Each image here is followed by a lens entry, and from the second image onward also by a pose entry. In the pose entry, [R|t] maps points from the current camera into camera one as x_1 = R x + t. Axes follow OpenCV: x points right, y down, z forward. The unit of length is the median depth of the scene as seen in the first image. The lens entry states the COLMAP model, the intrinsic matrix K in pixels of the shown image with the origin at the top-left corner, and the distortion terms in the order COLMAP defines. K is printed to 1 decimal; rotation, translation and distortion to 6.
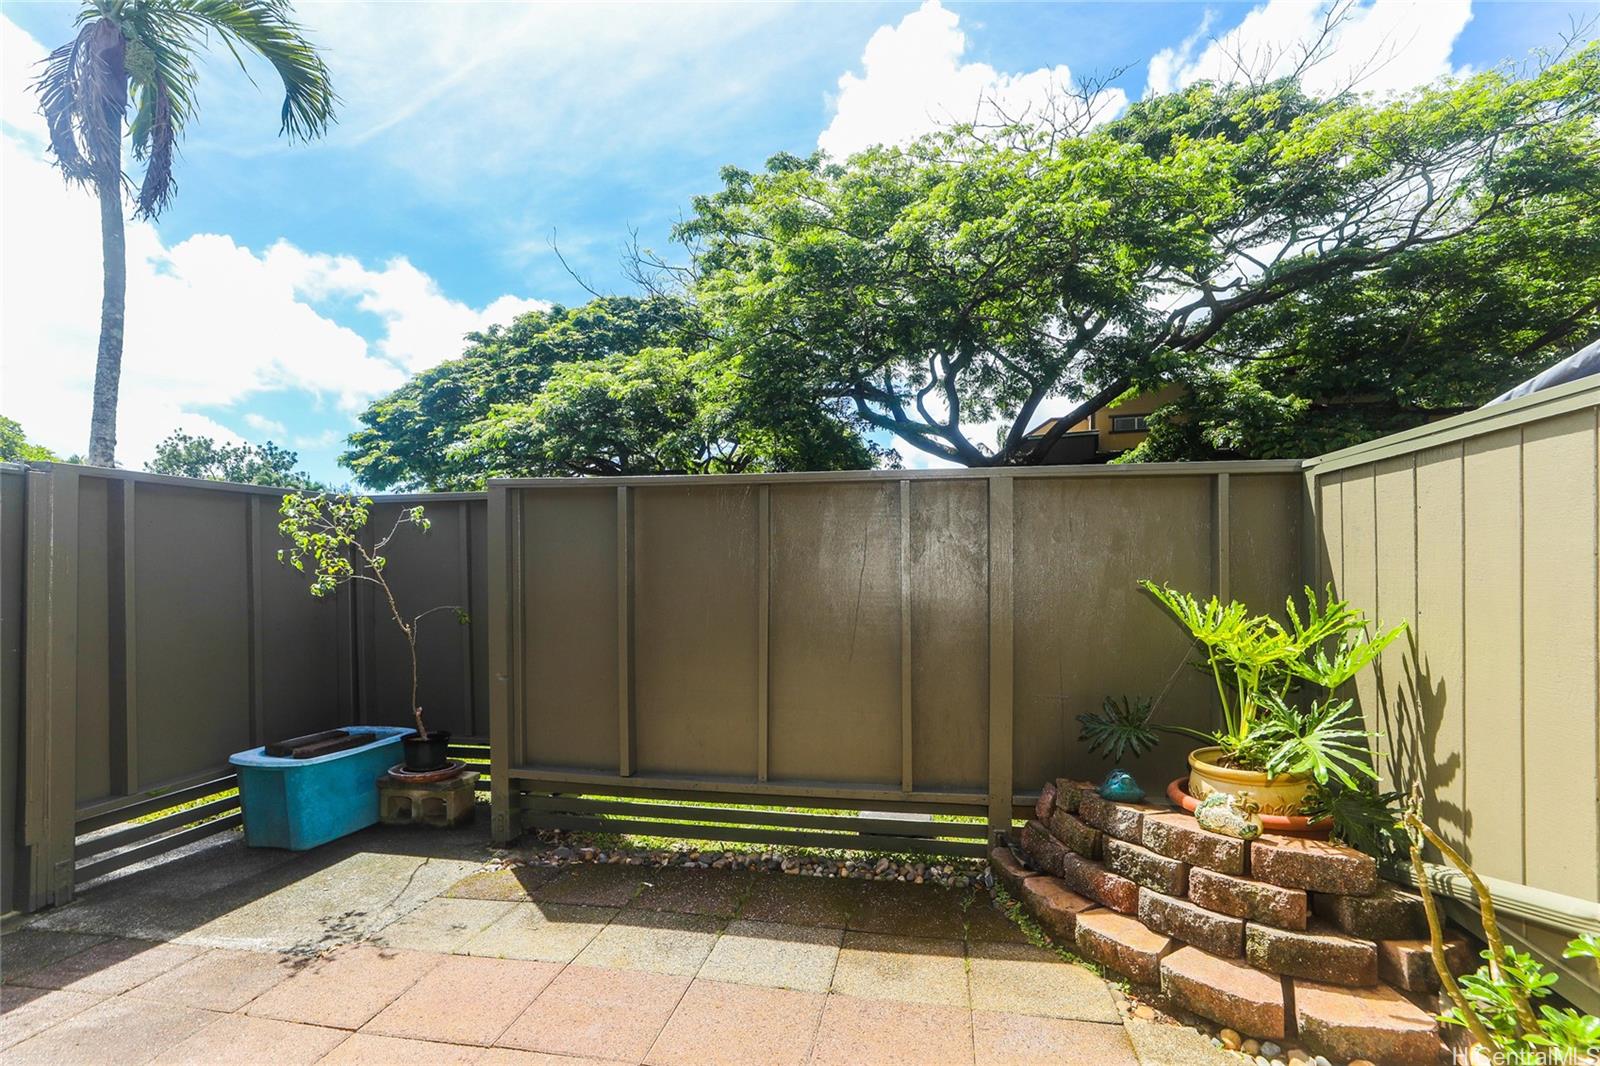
lens RADIAL K [[736.5, 0, 799.1], [0, 736.5, 566.4], [0, 0, 1]] dist [-0.001071, -0.000440]
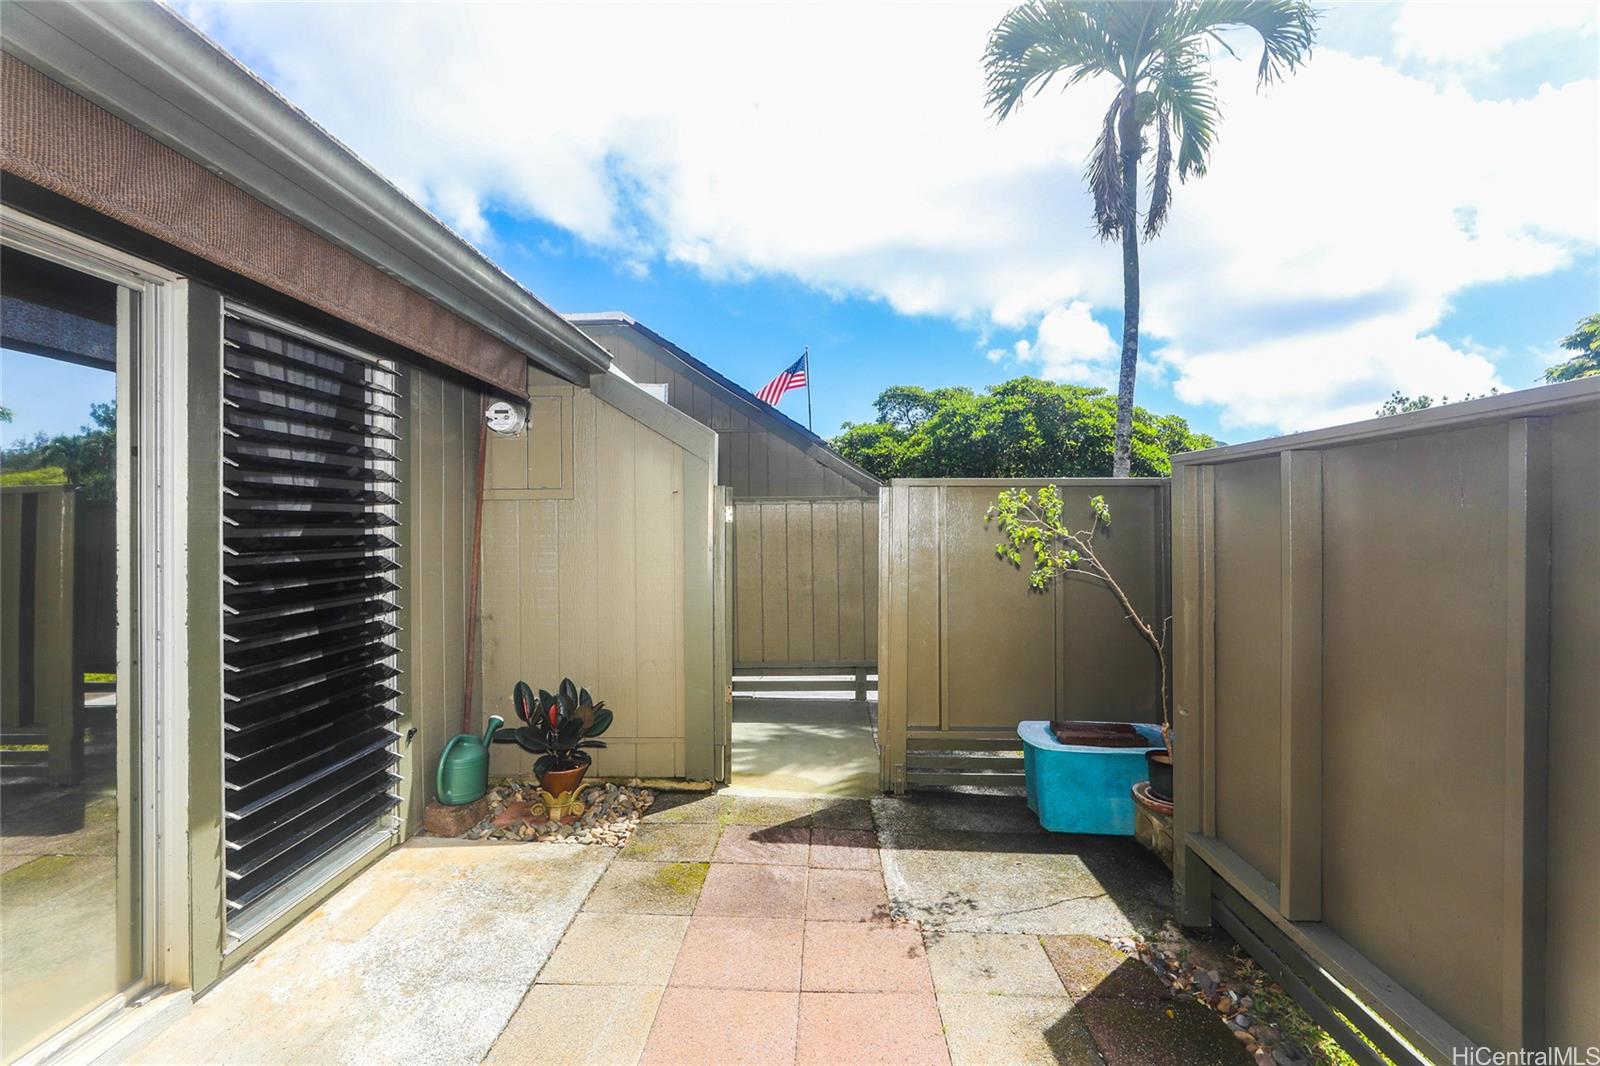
lens RADIAL K [[744.9, 0, 800.0], [0, 744.9, 533.0], [0, 0, 1]] dist [0.000737, 0.000027]
pose [[0.171044, 0.009212, -0.985220, 0.381670], [-0.002568, 0.999957, 0.008904, -0.053674], [0.985260, 0.001008, 0.171061, 0.609501]]
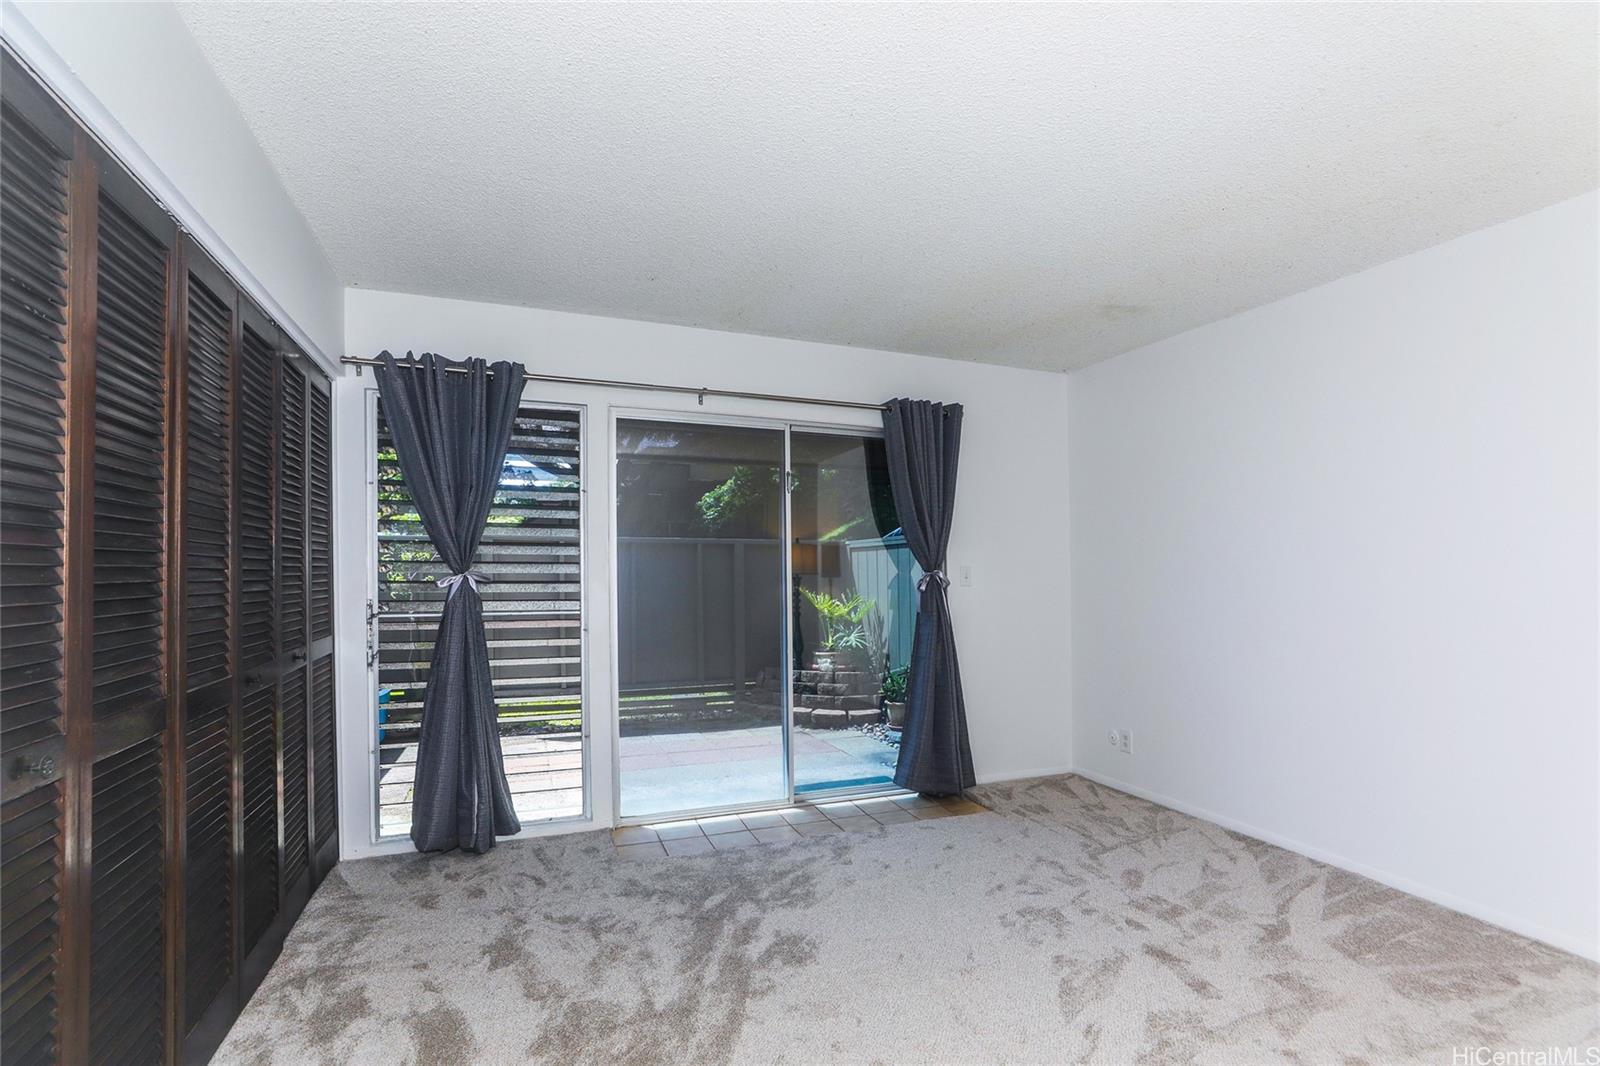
lens RADIAL K [[744.9, 0, 800.0], [0, 744.9, 533.0], [0, 0, 1]] dist [0.000737, 0.000027]
pose [[0.843650, 0.034684, 0.535772, -1.007684], [-0.000021, 0.997913, -0.064568, -0.000593], [-0.536894, 0.054461, 0.841890, -1.322848]]
